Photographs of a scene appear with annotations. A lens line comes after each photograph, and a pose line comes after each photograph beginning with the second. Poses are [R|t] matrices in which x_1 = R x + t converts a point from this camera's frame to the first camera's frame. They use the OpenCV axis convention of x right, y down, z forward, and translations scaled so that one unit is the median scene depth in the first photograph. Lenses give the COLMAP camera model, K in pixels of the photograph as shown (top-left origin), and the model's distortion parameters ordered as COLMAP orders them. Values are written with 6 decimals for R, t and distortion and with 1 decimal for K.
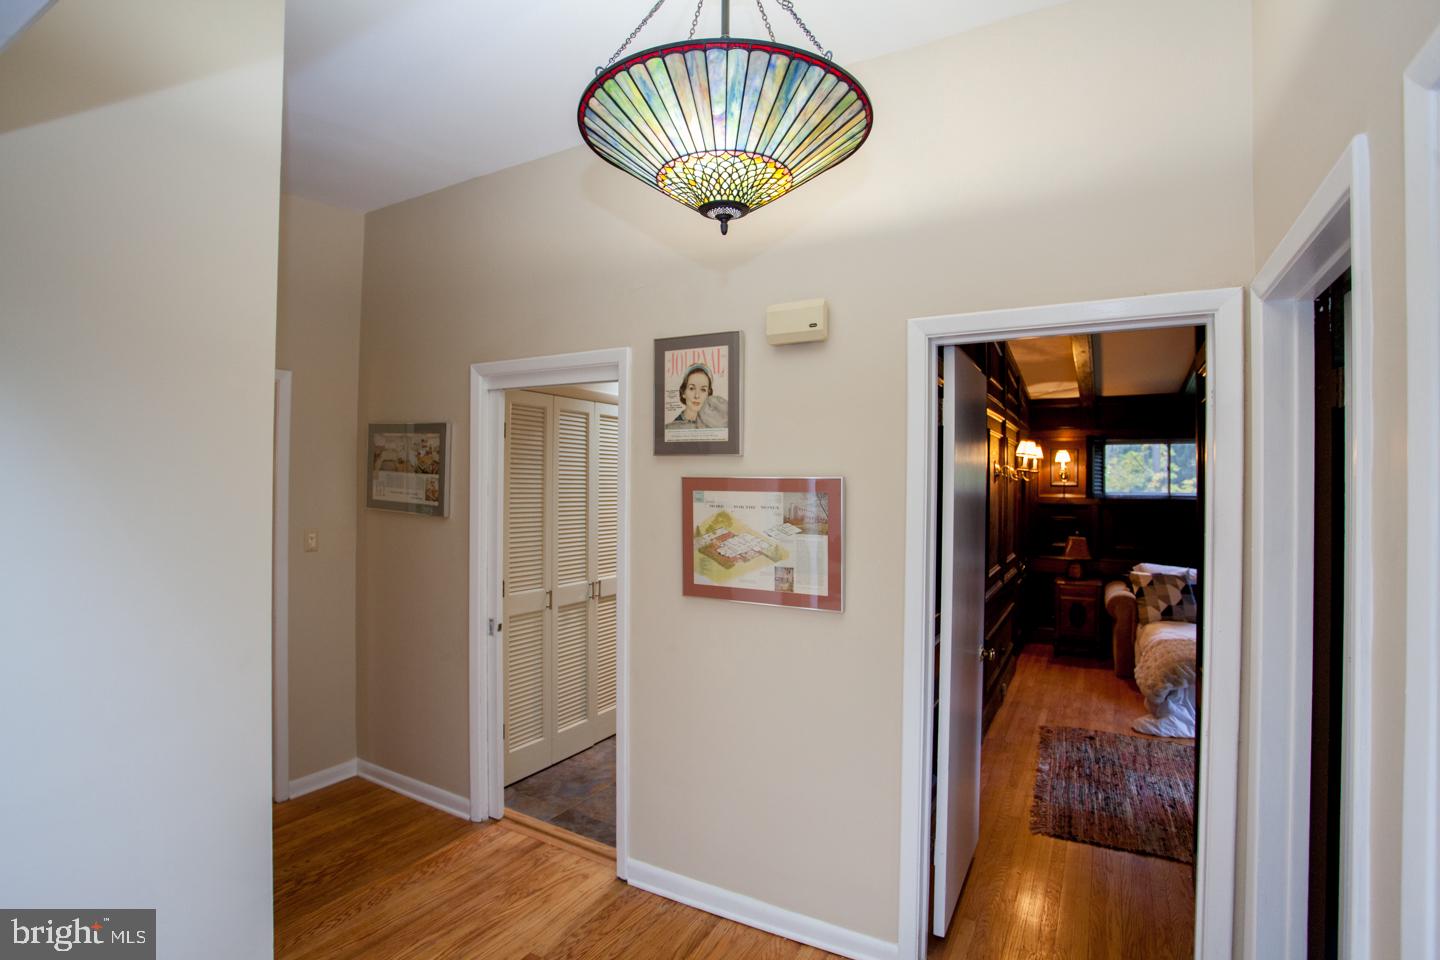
lens RADIAL K [[697.8, 0, 714.6], [0, 697.8, 479.6], [0, 0, 1]] dist [-0.078234, 0.036154]
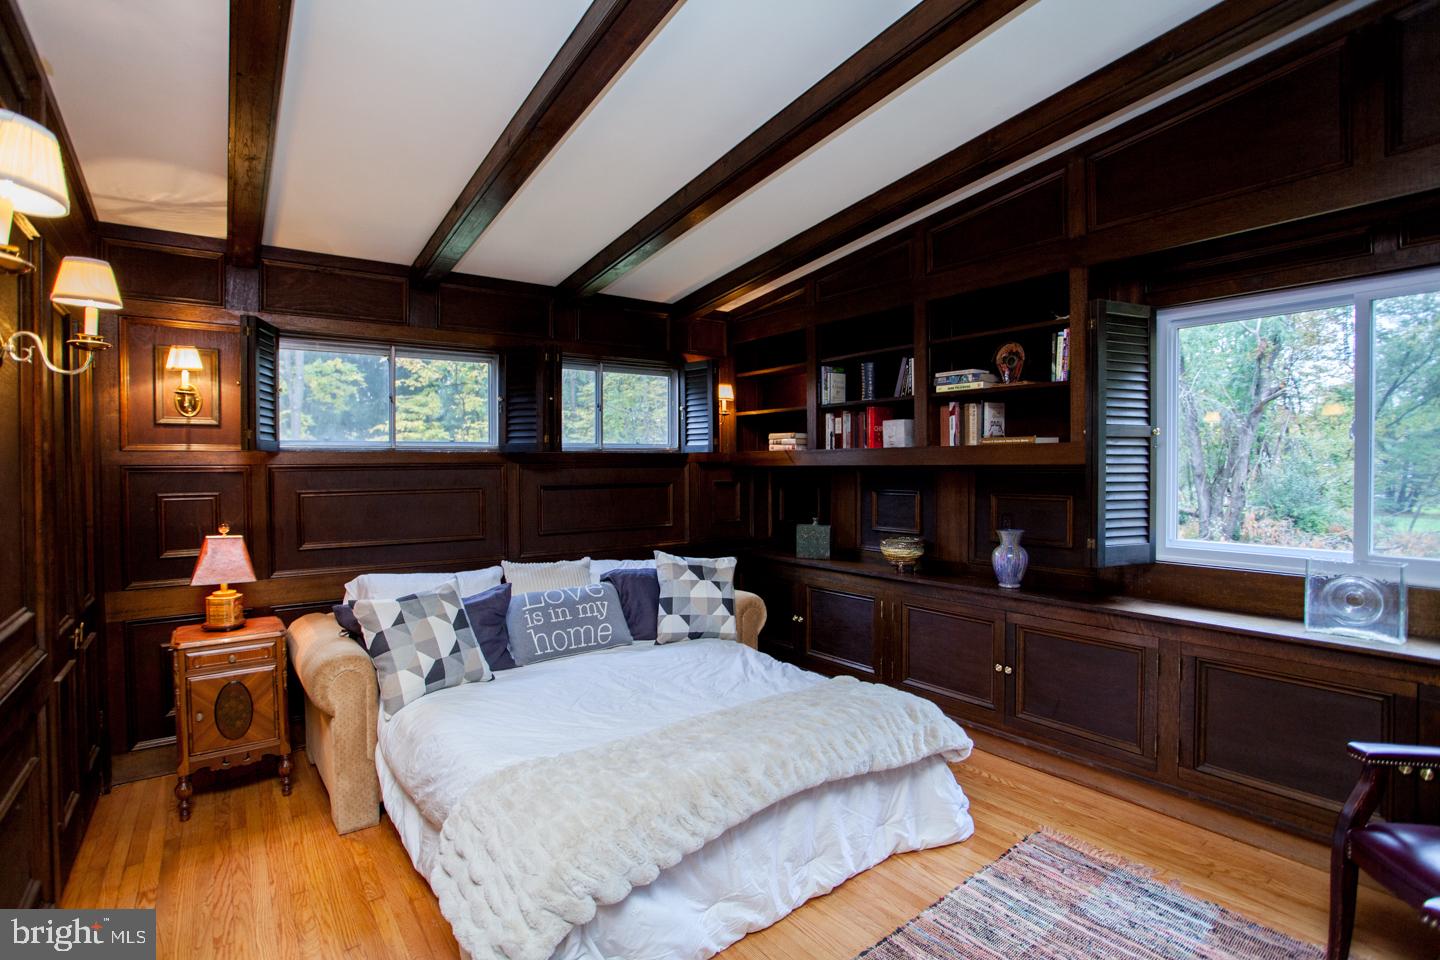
lens RADIAL K [[697.8, 0, 714.6], [0, 697.8, 479.6], [0, 0, 1]] dist [-0.078234, 0.036154]
pose [[0.416855, -0.028845, 0.908515, 0.641047], [0.000401, 0.999502, 0.031550, 0.083124], [-0.908973, -0.012787, 0.416659, 1.281477]]
